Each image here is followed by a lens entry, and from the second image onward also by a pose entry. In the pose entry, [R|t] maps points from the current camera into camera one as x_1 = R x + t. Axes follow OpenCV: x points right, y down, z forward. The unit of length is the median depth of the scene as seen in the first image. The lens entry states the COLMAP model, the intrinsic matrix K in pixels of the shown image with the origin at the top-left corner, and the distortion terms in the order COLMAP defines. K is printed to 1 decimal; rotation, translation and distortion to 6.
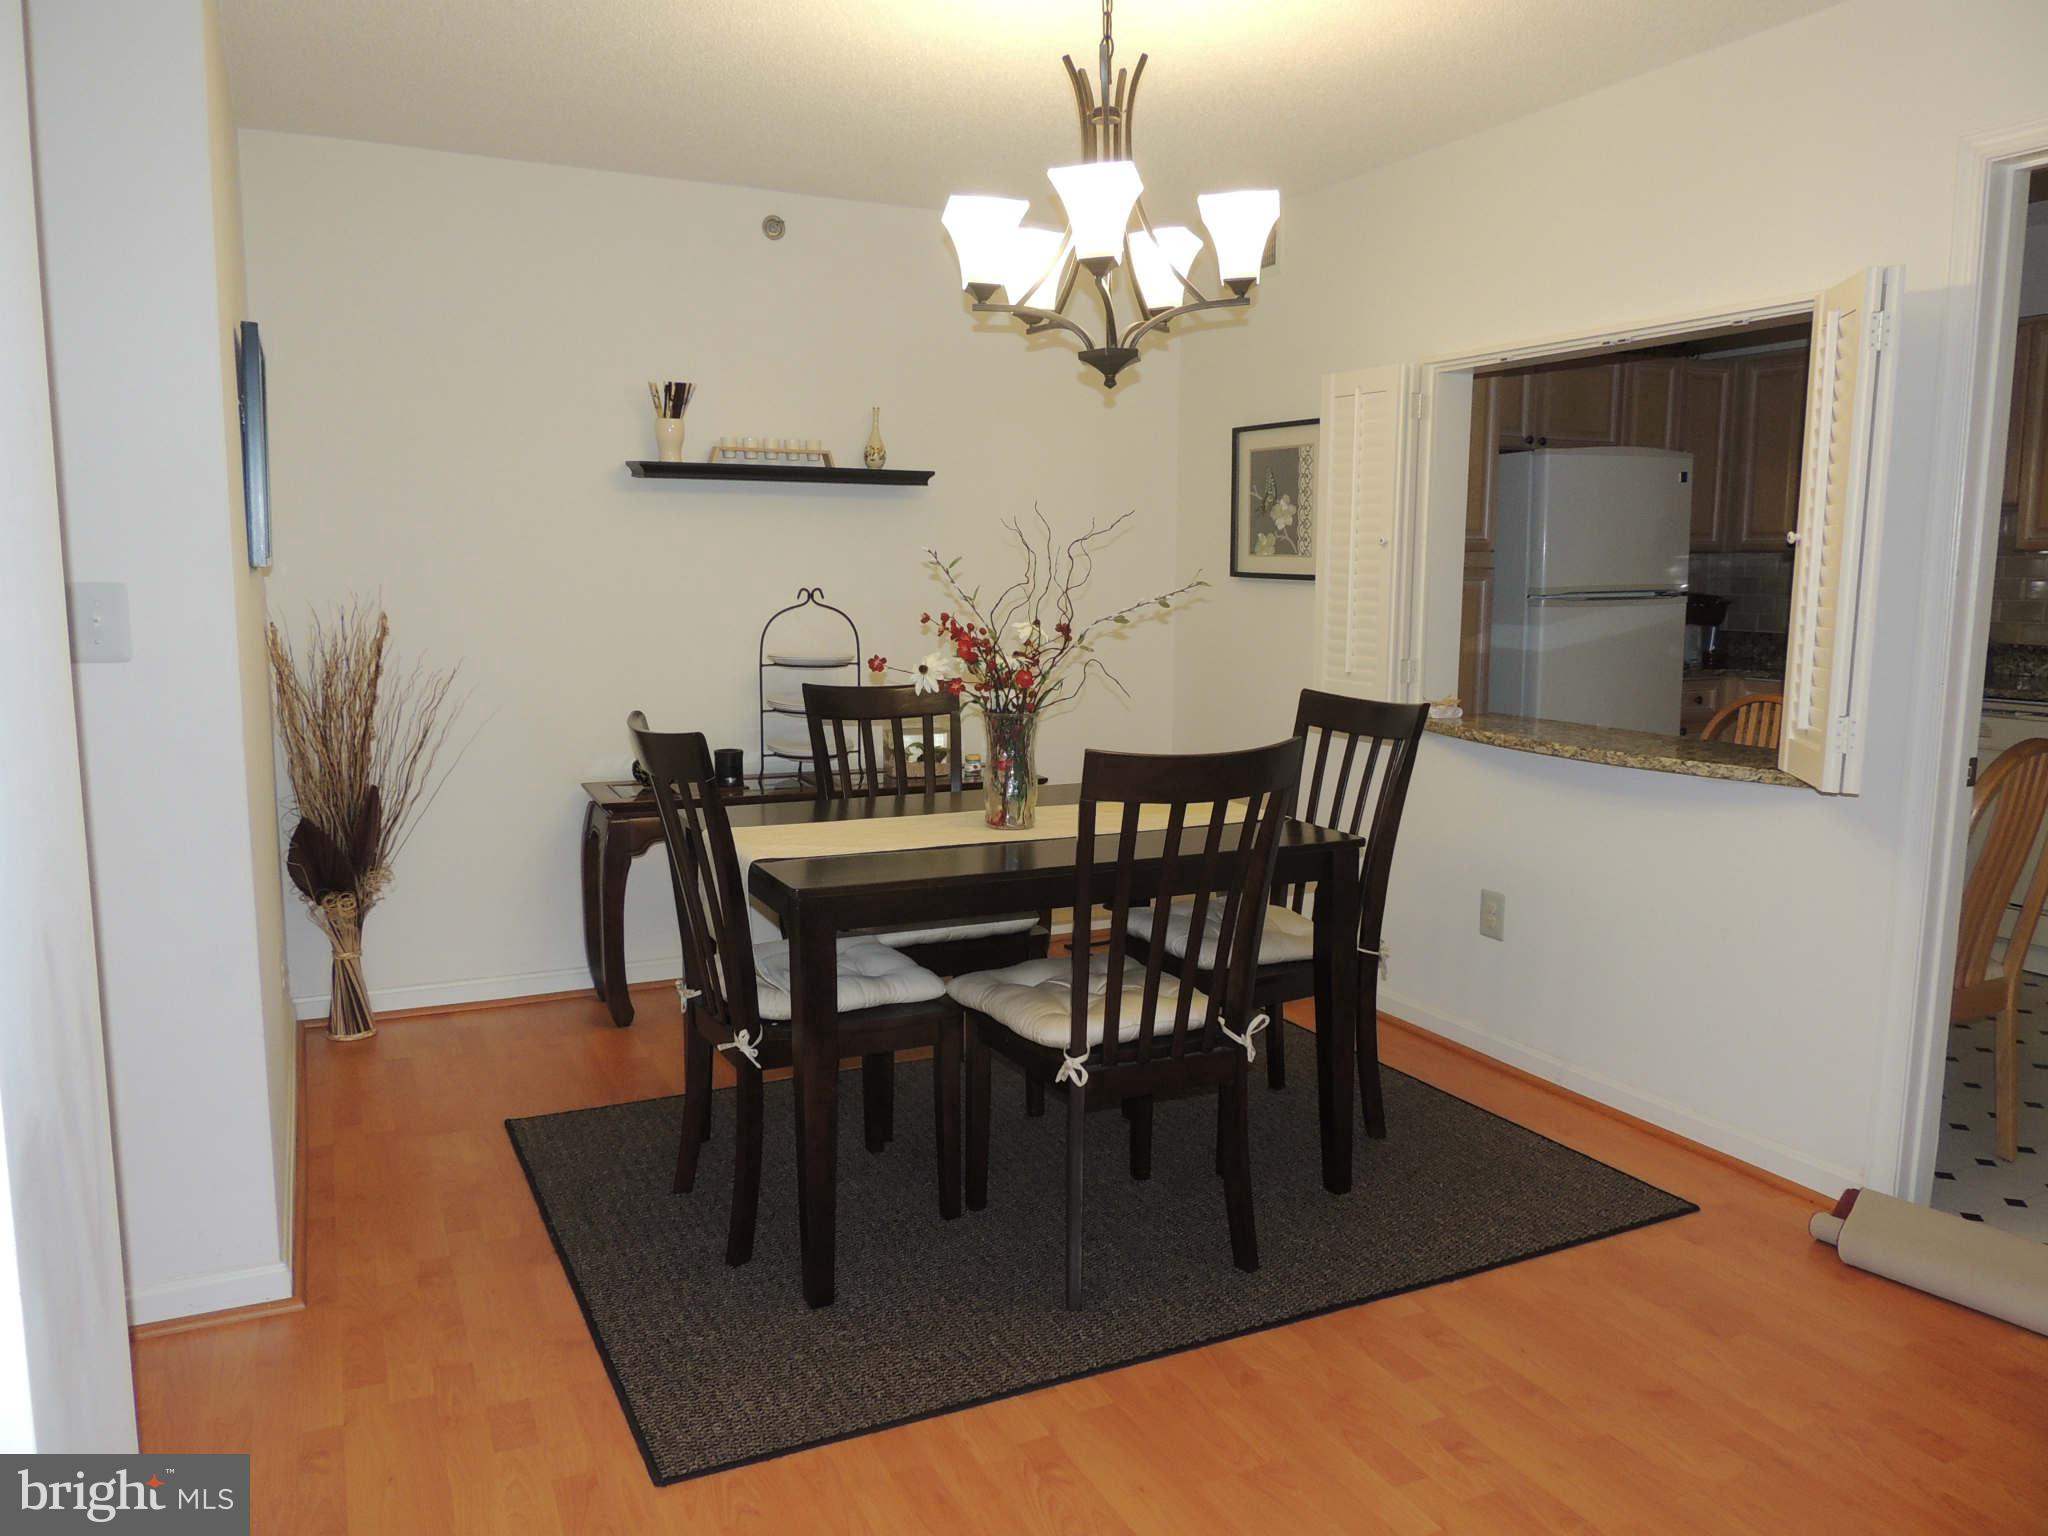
lens RADIAL K [[1454.5, 0, 1024.0], [0, 1454.5, 768.0], [0, 0, 1]] dist [-0.024891, 0.003647]
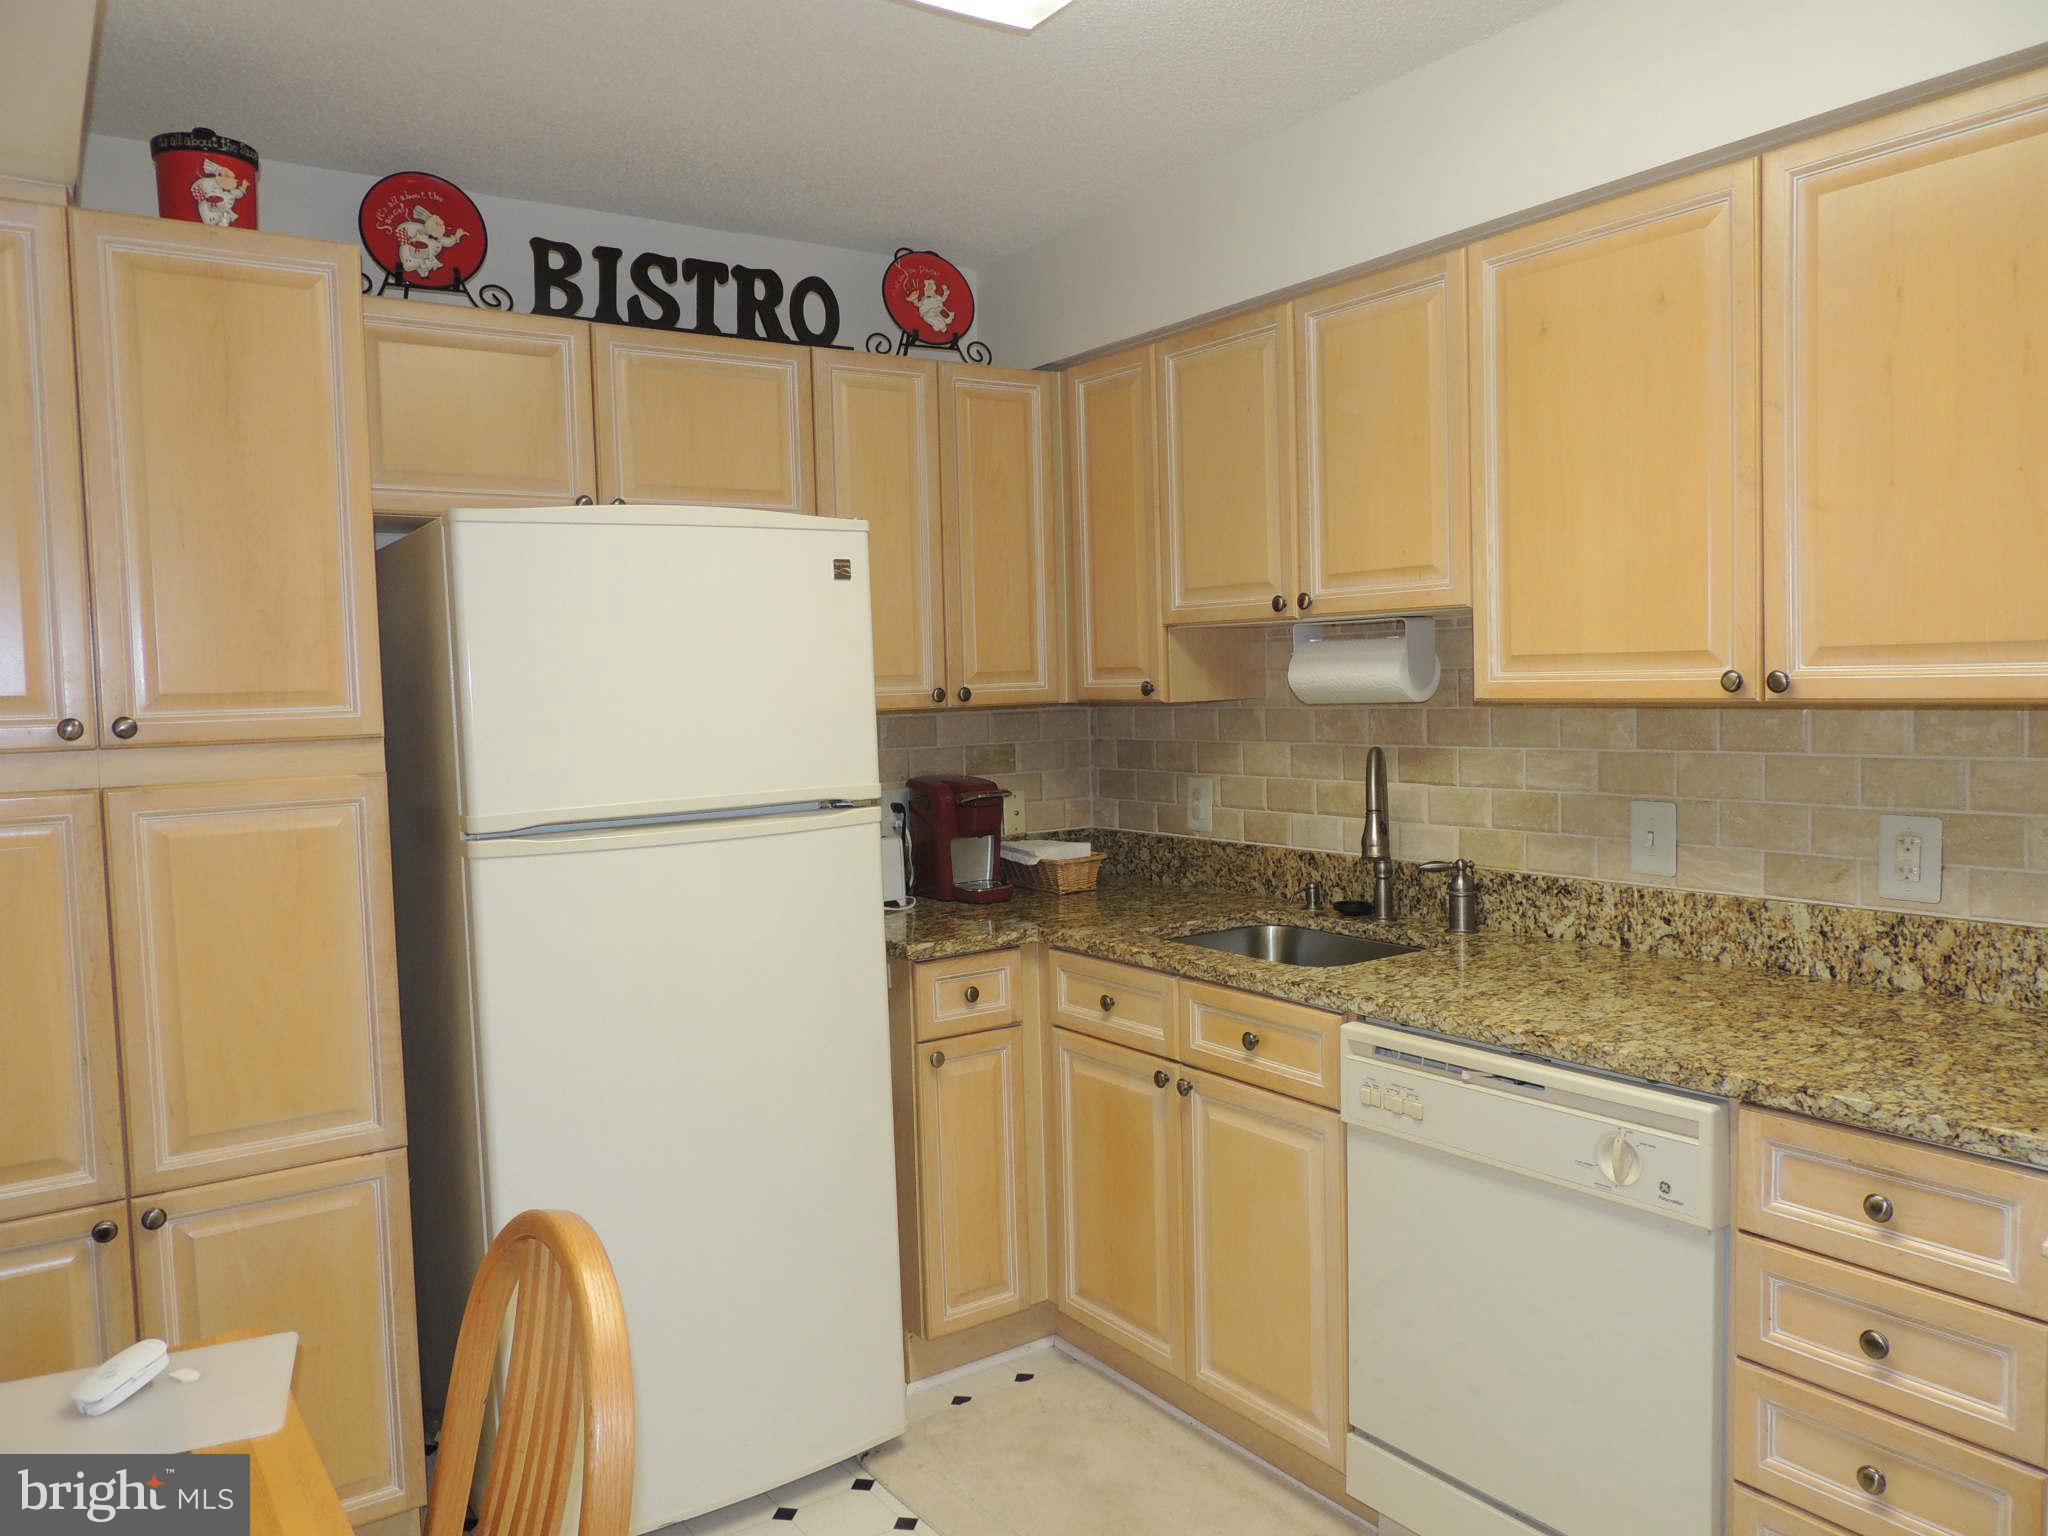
lens RADIAL K [[1454.5, 0, 1024.0], [0, 1454.5, 768.0], [0, 0, 1]] dist [-0.024891, 0.003647]
pose [[0.987650, -0.032700, 0.153227, 0.498795], [0.044770, 0.996102, -0.075997, -0.106953], [-0.150145, 0.081919, 0.985264, 0.581011]]
